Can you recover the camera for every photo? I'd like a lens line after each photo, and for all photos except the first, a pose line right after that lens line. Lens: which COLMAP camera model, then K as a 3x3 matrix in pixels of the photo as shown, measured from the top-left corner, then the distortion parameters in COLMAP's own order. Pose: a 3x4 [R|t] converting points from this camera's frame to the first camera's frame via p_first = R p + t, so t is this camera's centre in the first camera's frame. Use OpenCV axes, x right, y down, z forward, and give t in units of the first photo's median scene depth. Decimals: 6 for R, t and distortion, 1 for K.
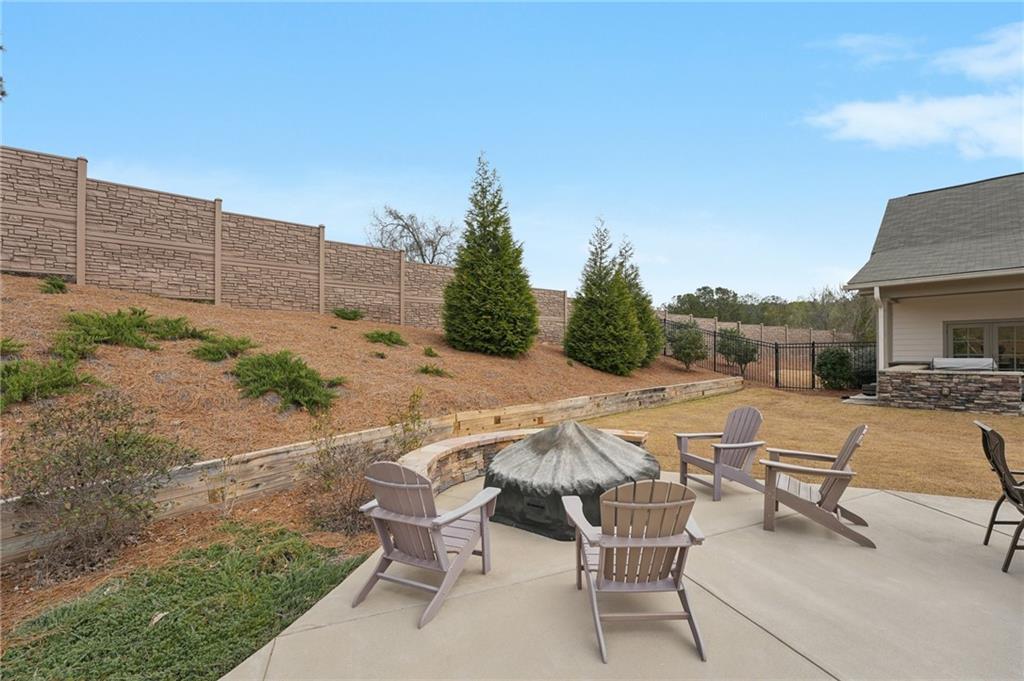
lens RADIAL K [[428.2, 0, 511.7], [0, 428.2, 349.7], [0, 0, 1]] dist [-0.025802, 0.001224]
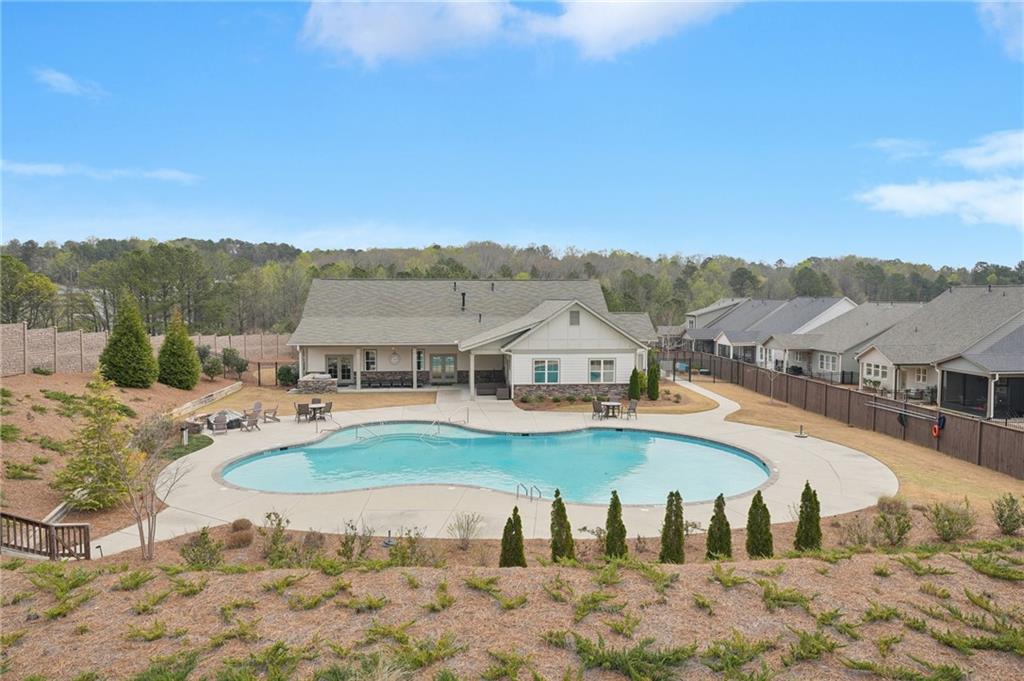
lens RADIAL K [[677.3, 0, 512.7], [0, 677.3, 341.8], [0, 0, 1]] dist [0.025776, 0.000057]
pose [[0.593136, -0.039133, 0.804151, -1.464498], [-0.012083, 0.998273, 0.057492, -0.382811], [-0.805012, -0.043817, 0.591638, -2.185010]]
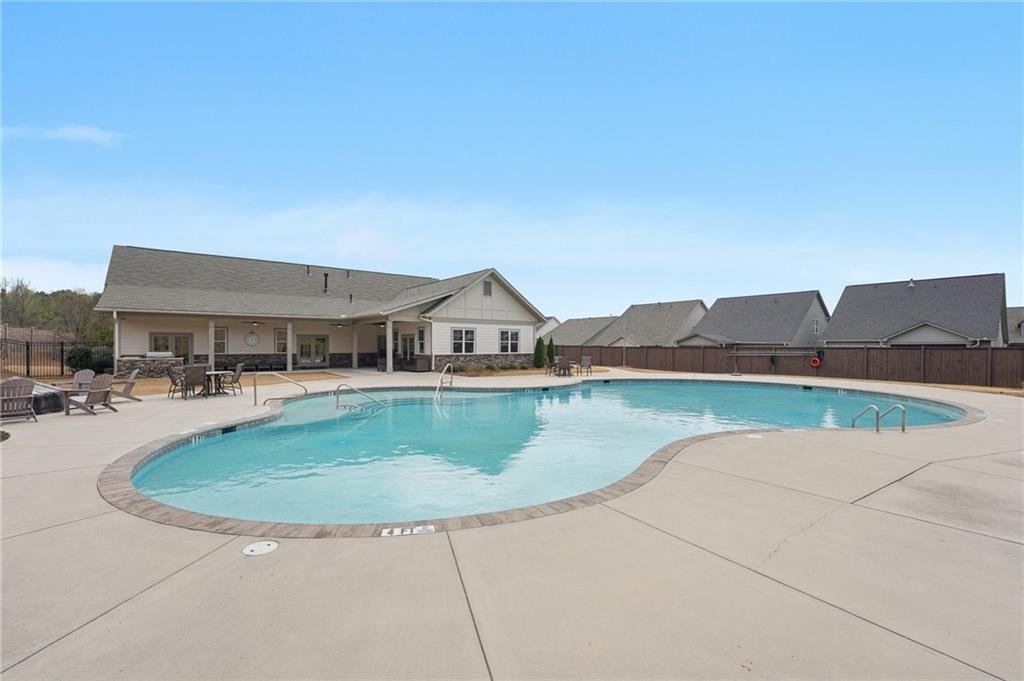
lens RADIAL K [[428.2, 0, 507.3], [0, 428.2, 355.3], [0, 0, 1]] dist [-0.025802, 0.001224]
pose [[0.044707, -0.007911, 0.998969, -0.718138], [-0.006787, 0.999943, 0.008222, 0.006020], [-0.998977, -0.007147, 0.044650, -0.634740]]
